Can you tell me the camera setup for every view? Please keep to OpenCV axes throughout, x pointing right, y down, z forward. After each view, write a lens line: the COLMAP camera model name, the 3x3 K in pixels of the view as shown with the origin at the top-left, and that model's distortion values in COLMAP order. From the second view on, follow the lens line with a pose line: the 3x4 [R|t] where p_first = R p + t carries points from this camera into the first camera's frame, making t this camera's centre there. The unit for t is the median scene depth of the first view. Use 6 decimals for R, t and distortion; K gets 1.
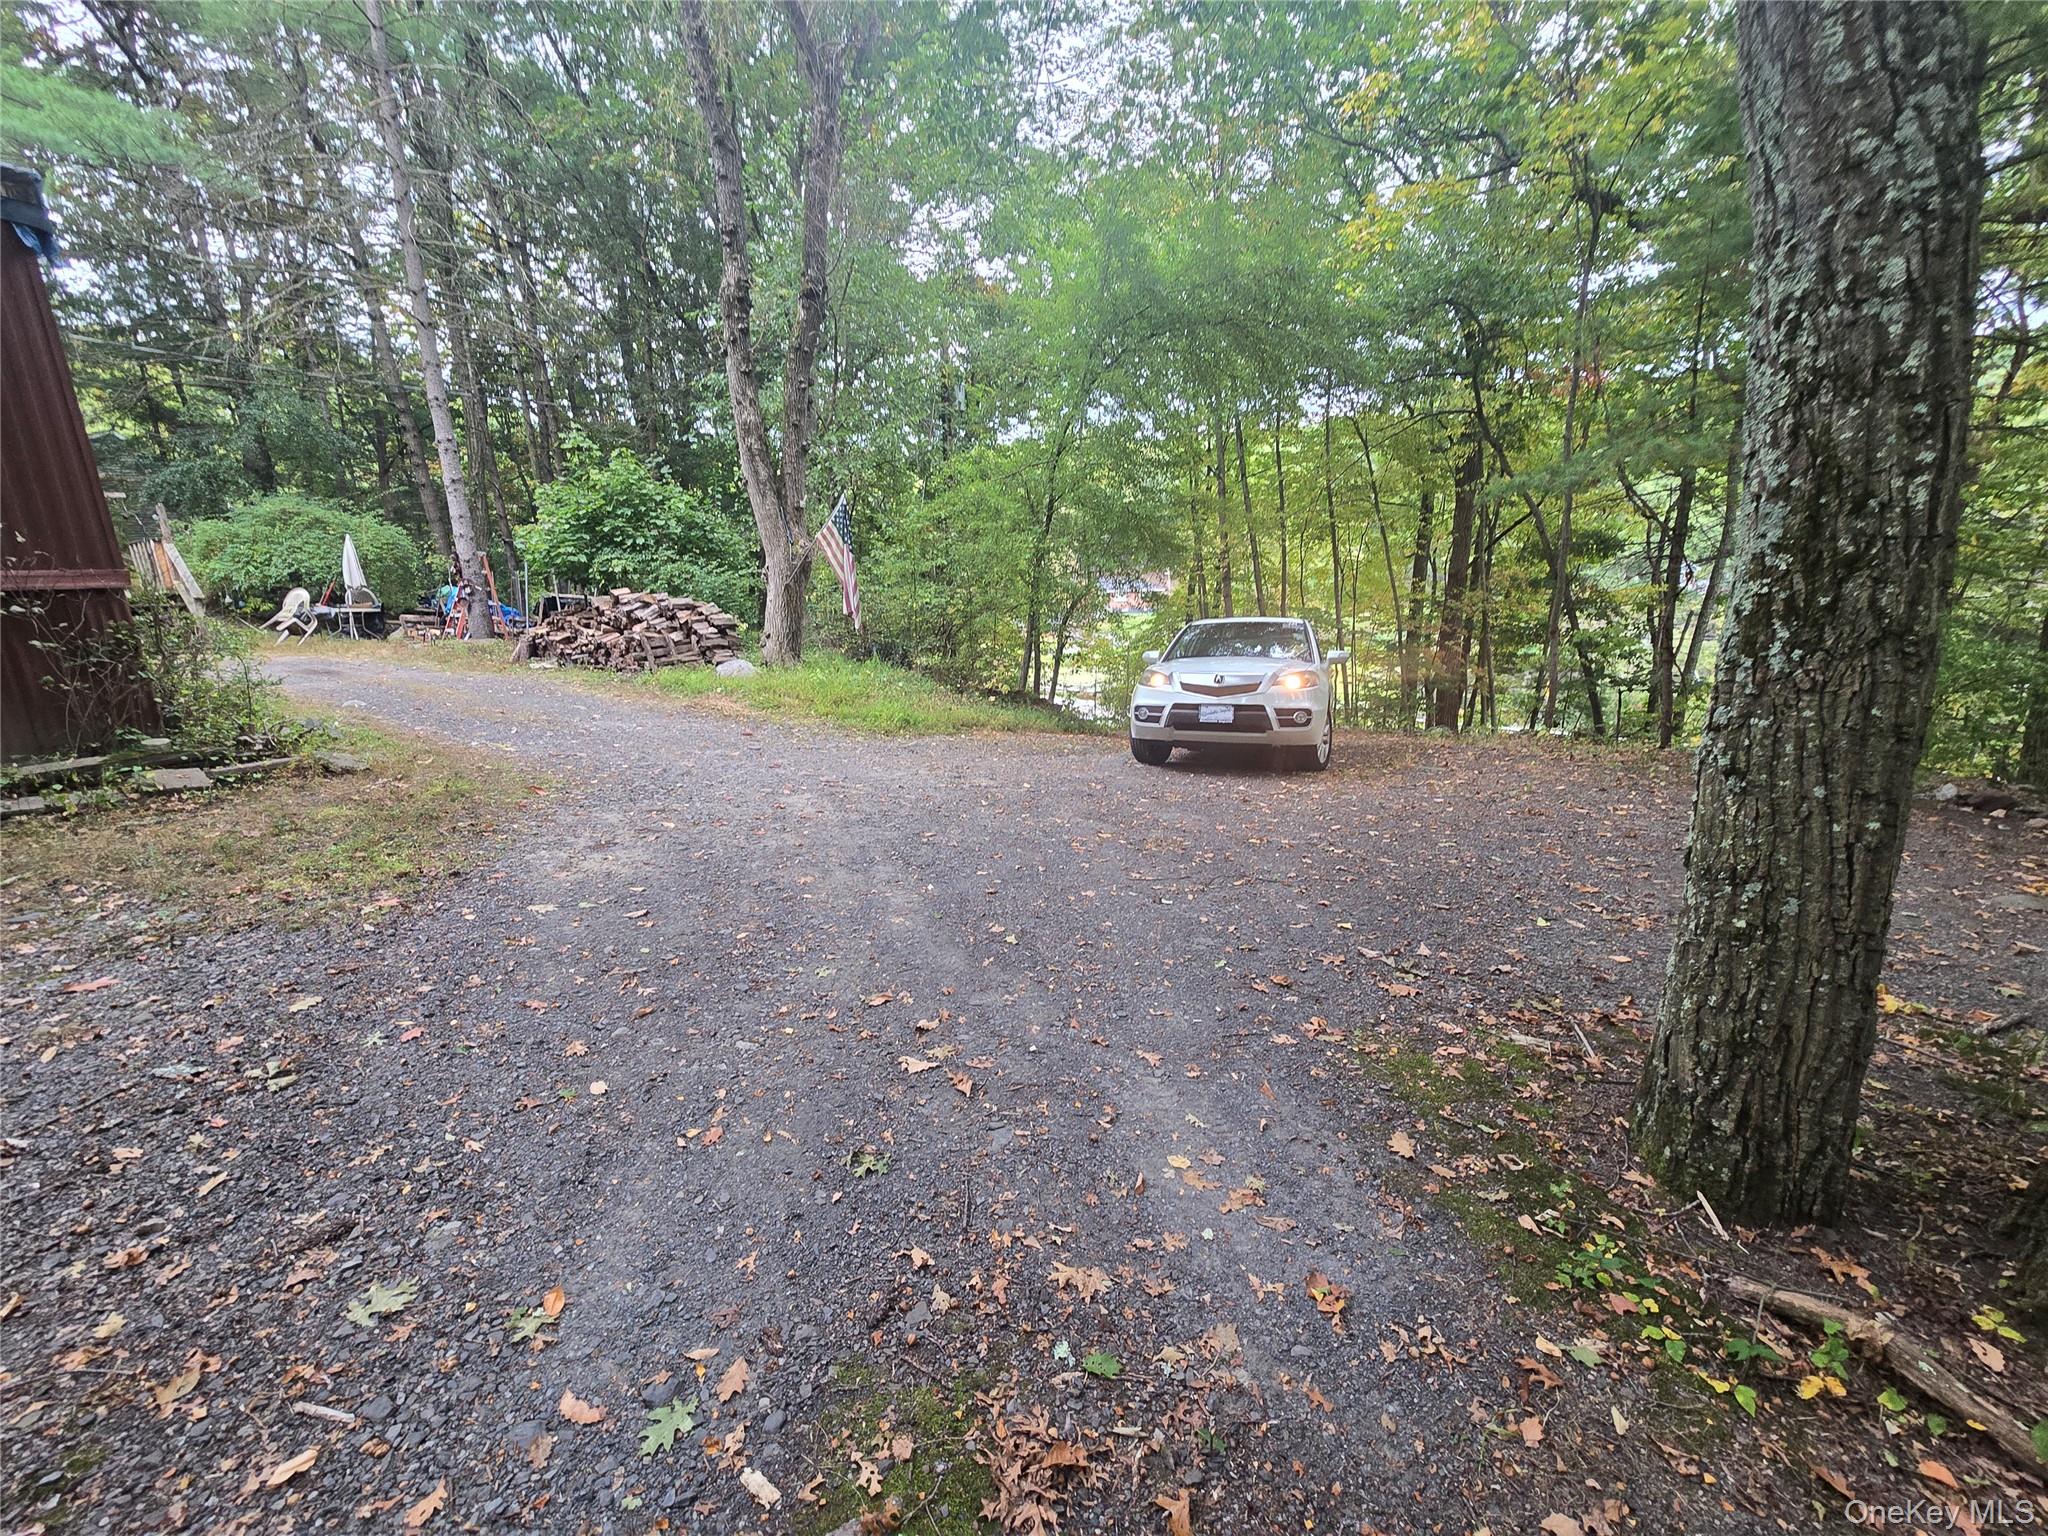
lens RADIAL K [[846.6, 0, 1019.2], [0, 846.6, 767.6], [0, 0, 1]] dist [-0.006718, 0.003361]
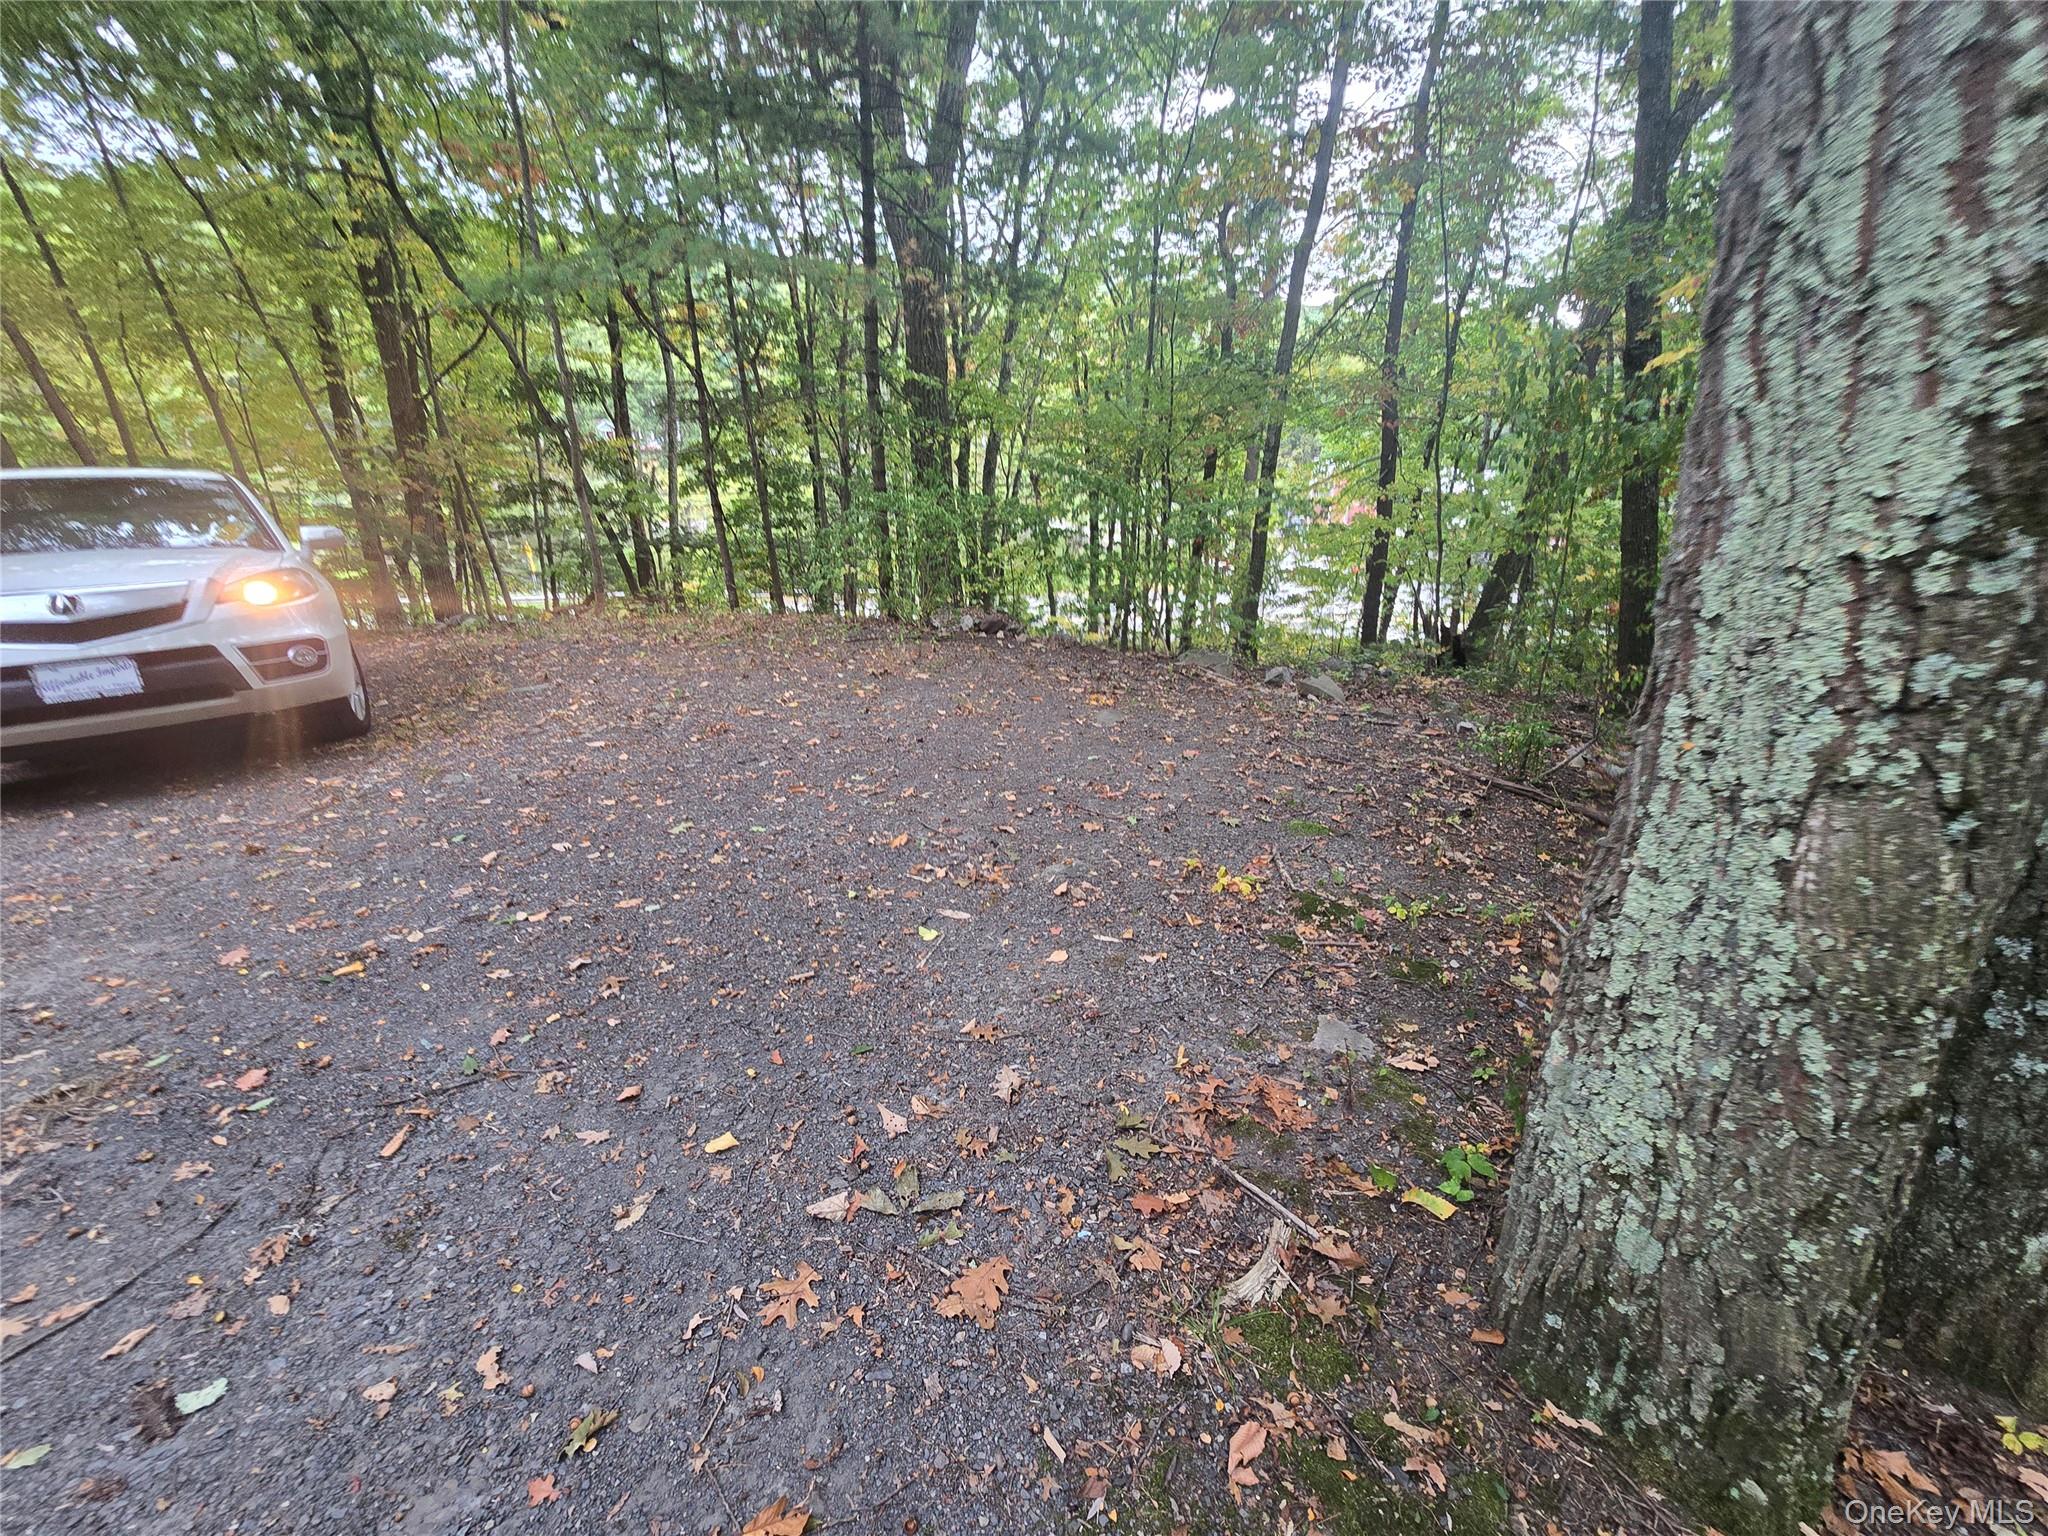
lens RADIAL K [[846.6, 0, 1019.2], [0, 846.6, 767.6], [0, 0, 1]] dist [-0.006718, 0.003361]
pose [[0.466215, -0.291936, 0.835115, 0.068502], [0.156356, 0.956314, 0.247016, -0.052717], [-0.870745, 0.015413, 0.491493, 0.321769]]
